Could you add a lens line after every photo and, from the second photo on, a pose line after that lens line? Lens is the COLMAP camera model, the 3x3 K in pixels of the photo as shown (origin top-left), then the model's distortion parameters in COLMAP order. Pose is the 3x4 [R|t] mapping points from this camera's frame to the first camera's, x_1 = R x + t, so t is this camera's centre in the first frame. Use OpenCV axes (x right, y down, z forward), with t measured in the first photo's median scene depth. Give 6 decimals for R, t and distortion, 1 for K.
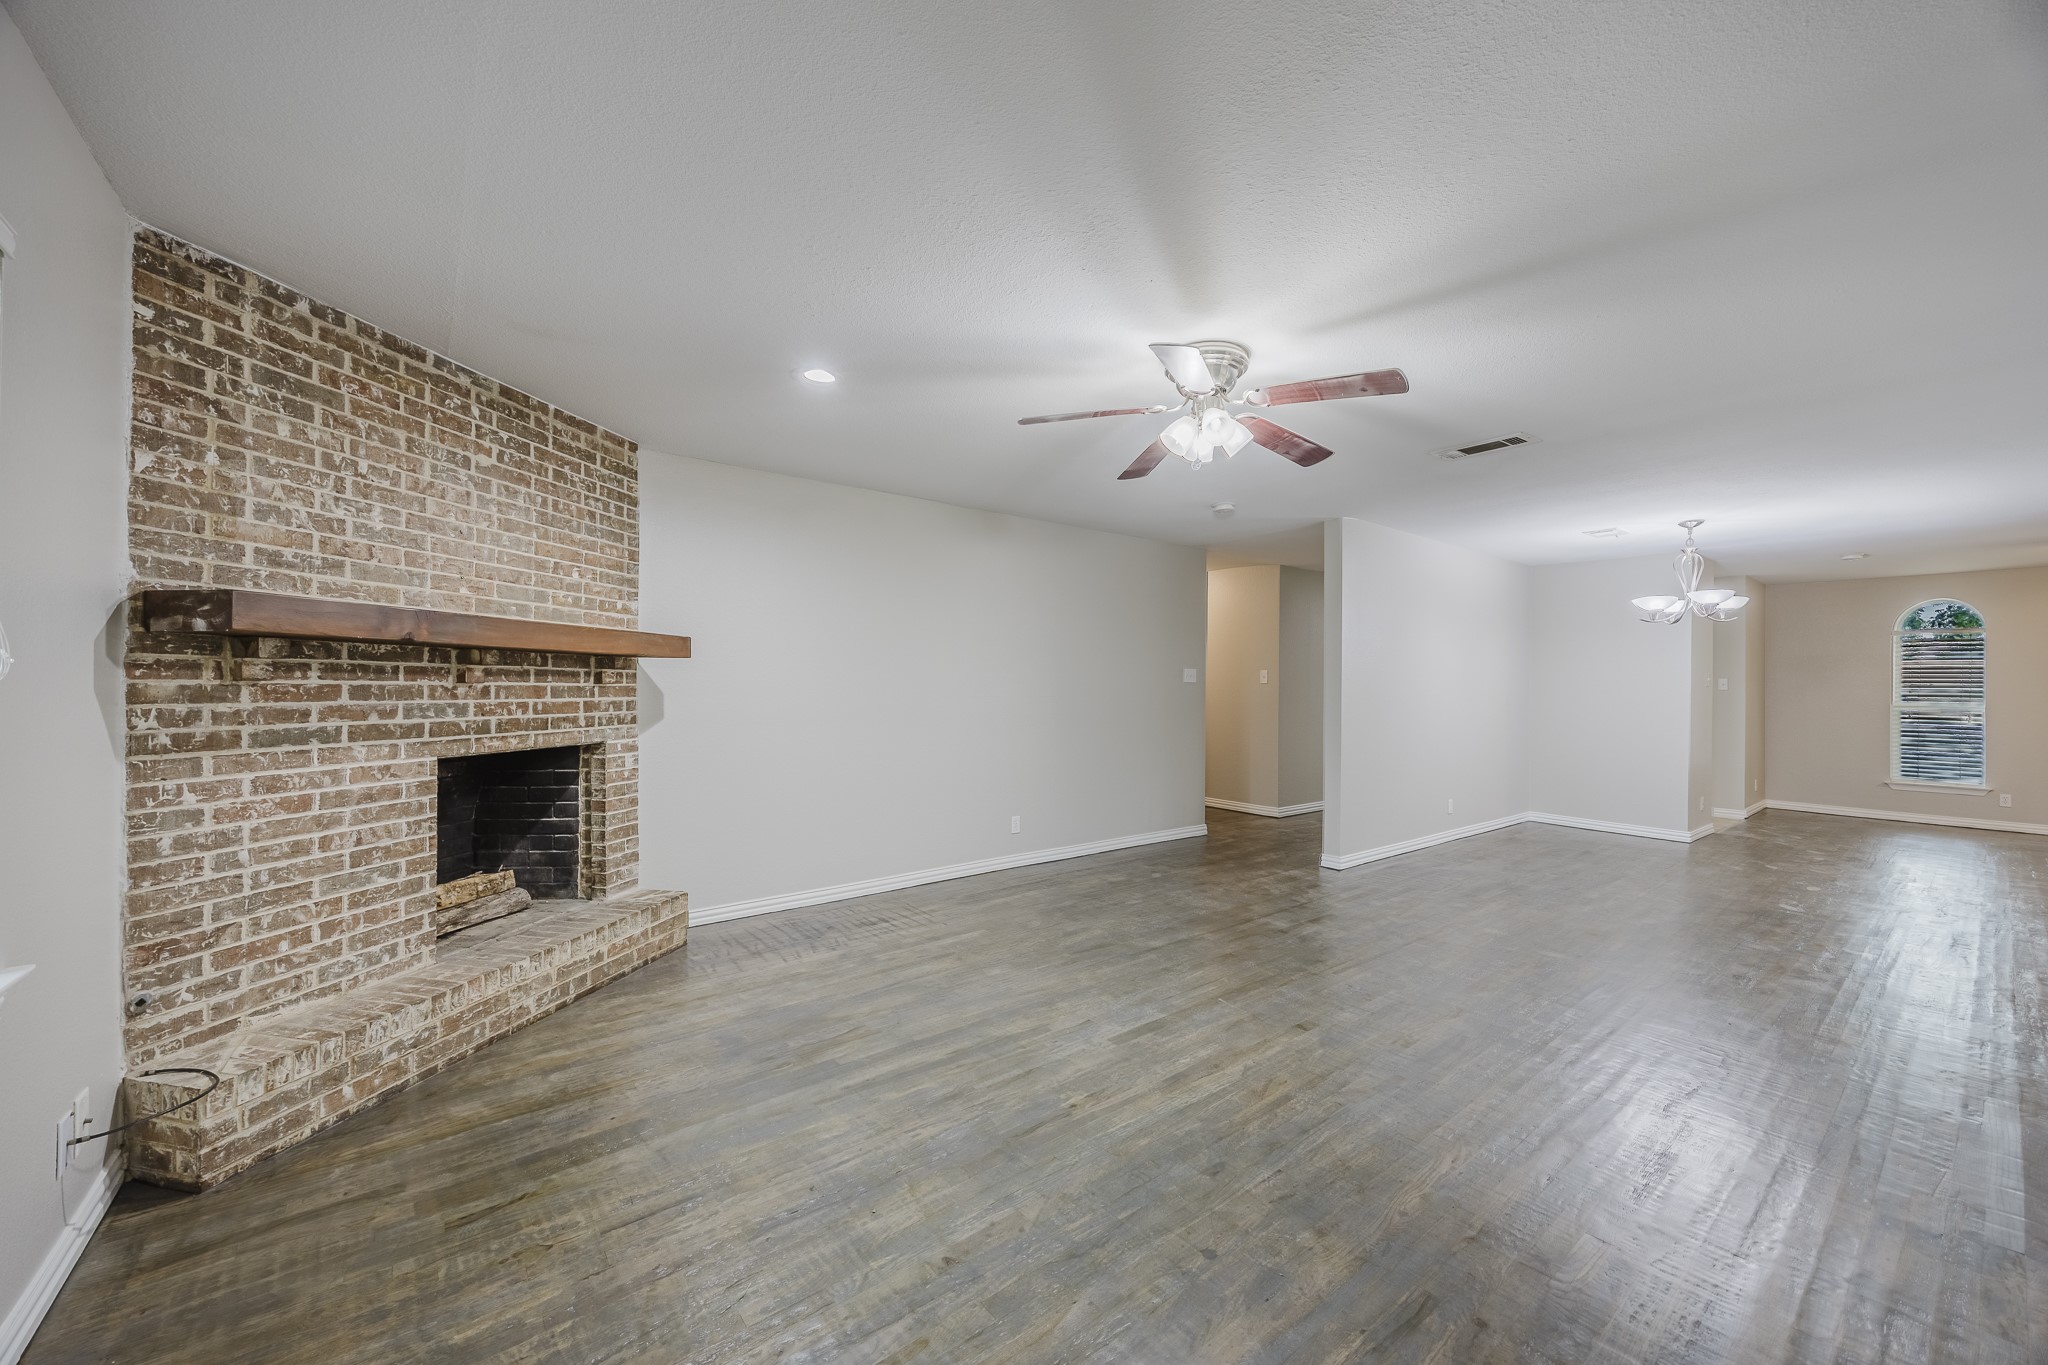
lens RADIAL K [[789.7, 0, 1022.6], [0, 789.7, 686.1], [0, 0, 1]] dist [-0.000766, -0.000163]
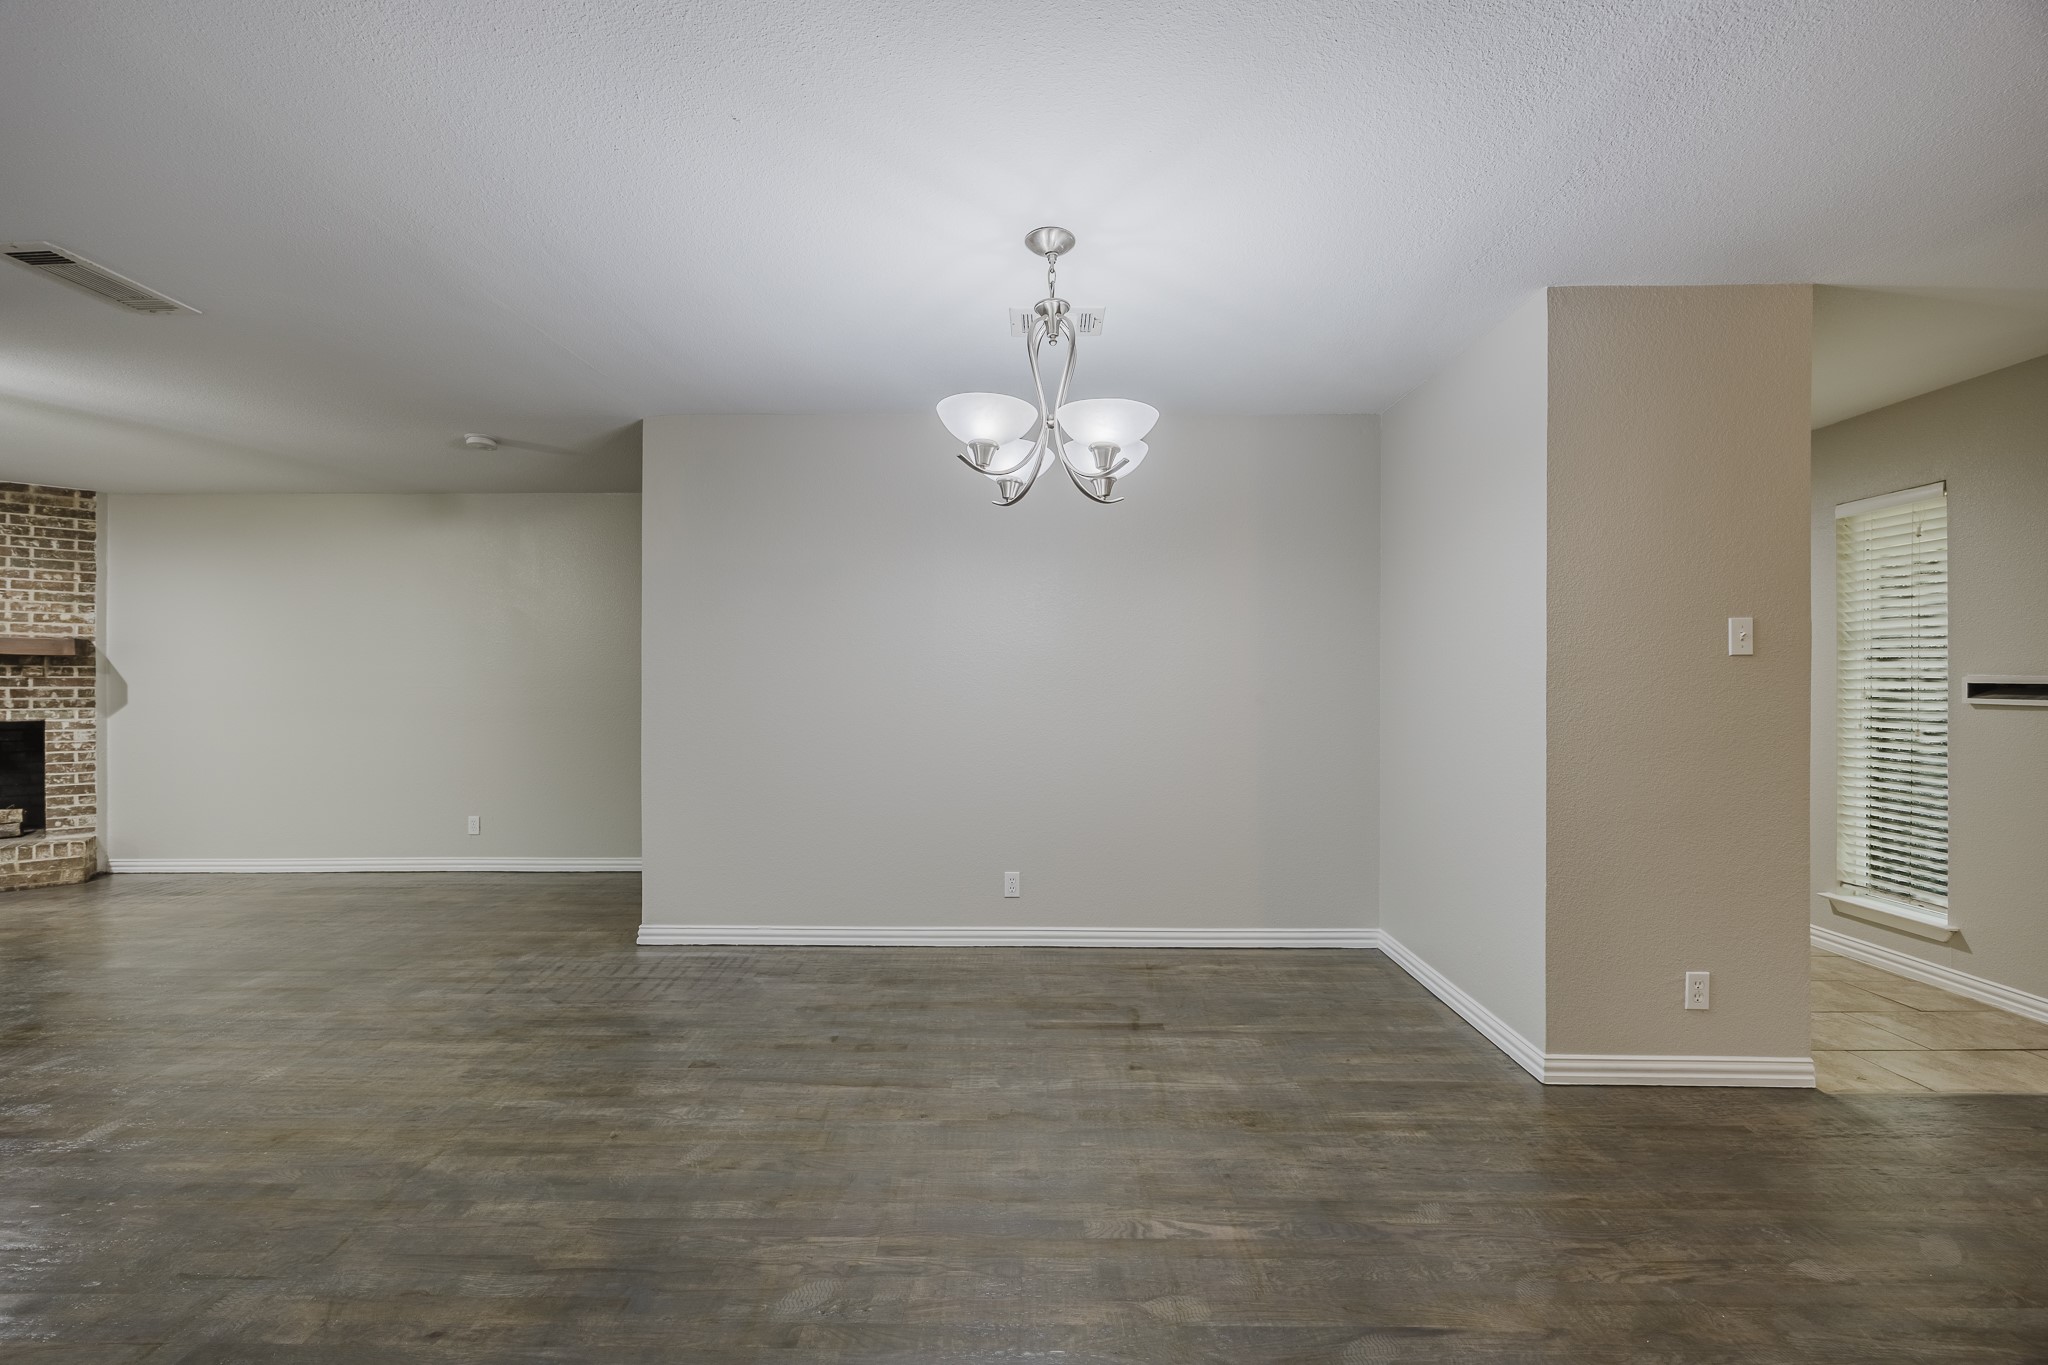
lens RADIAL K [[804.6, 0, 1024.0], [0, 804.6, 682.5], [0, 0, 1]] dist [-0.001684, 0.000168]
pose [[0.773558, -0.007107, -0.633685, 2.147730], [0.006198, 0.999974, -0.003650, 0.029949], [0.633695, -0.001104, 0.773582, 1.336068]]
